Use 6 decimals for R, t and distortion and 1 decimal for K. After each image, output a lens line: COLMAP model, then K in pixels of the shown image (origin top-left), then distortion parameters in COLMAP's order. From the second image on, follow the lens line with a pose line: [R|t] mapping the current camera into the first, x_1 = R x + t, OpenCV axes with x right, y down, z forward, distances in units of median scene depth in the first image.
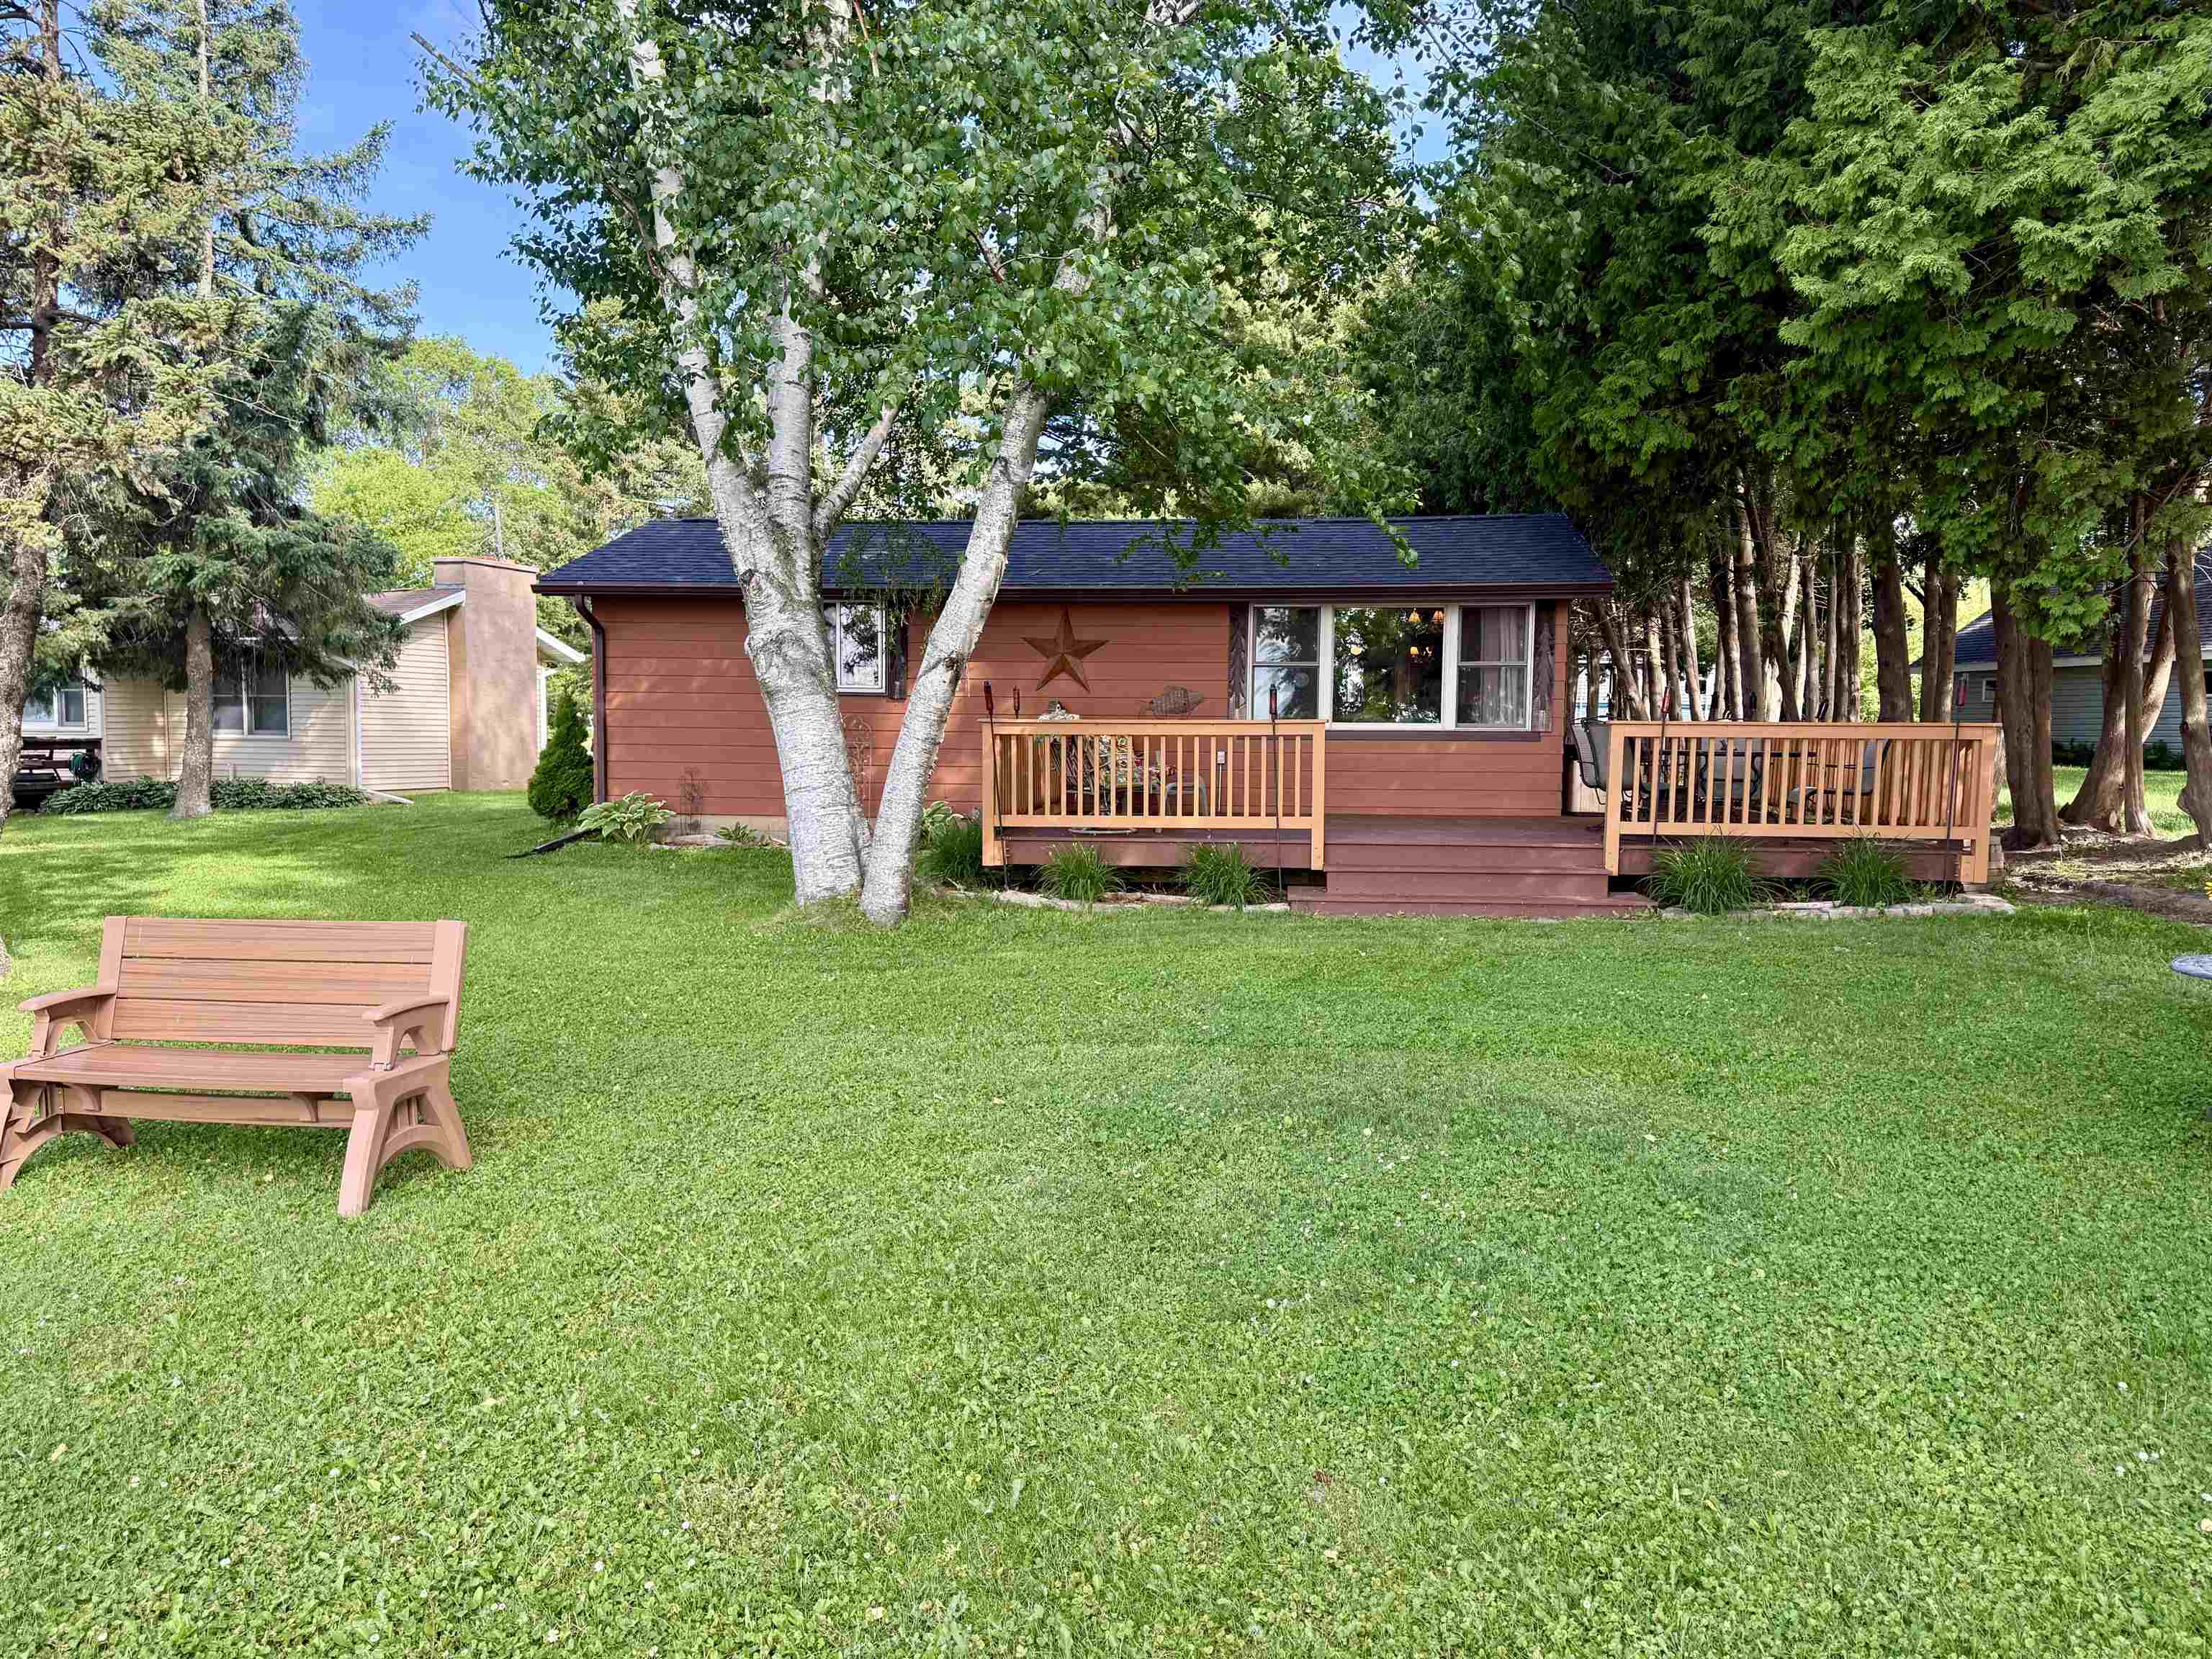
lens RADIAL K [[1552.0, 0, 1120.9], [0, 1552.0, 826.2], [0, 0, 1]] dist [0.061763, -0.056437]
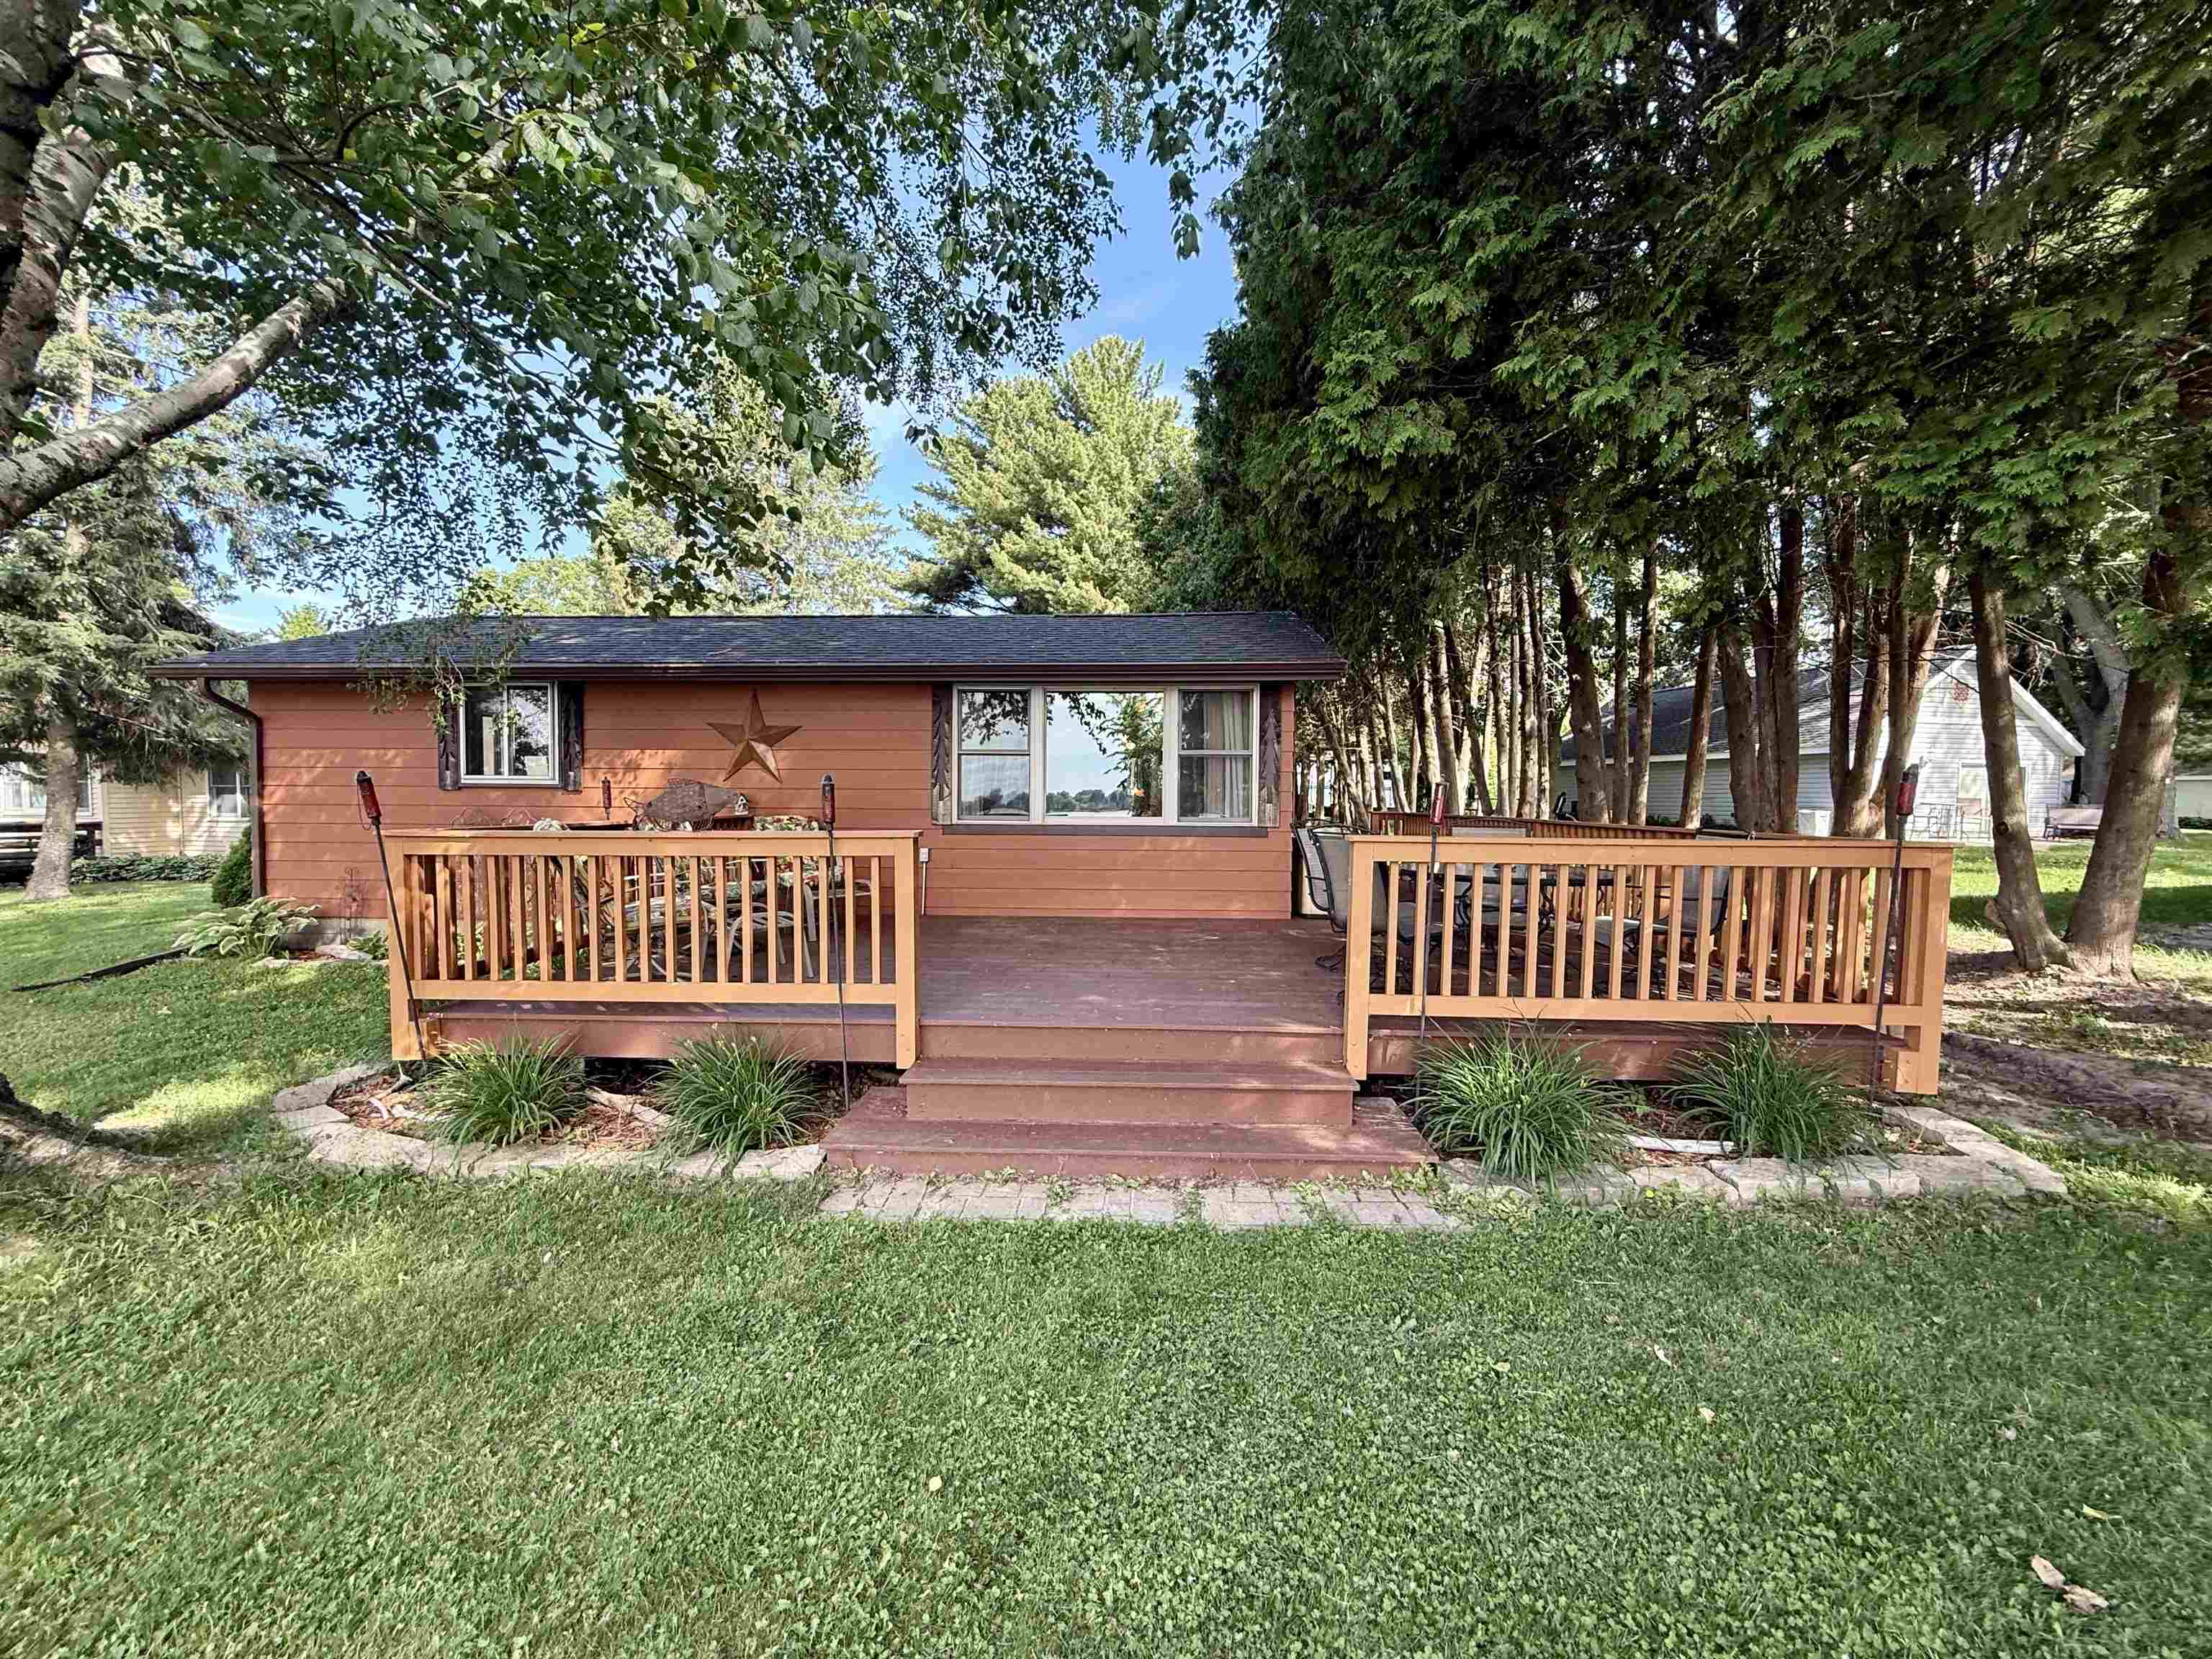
lens RADIAL K [[884.5, 0, 1106.0], [0, 884.5, 829.5], [0, 0, 1]] dist [0.002674, 0.000193]
pose [[0.998364, -0.003543, 0.057070, 0.183861], [0.005101, 0.999617, -0.027186, -0.058204], [-0.056952, 0.027433, 0.998000, 0.618765]]
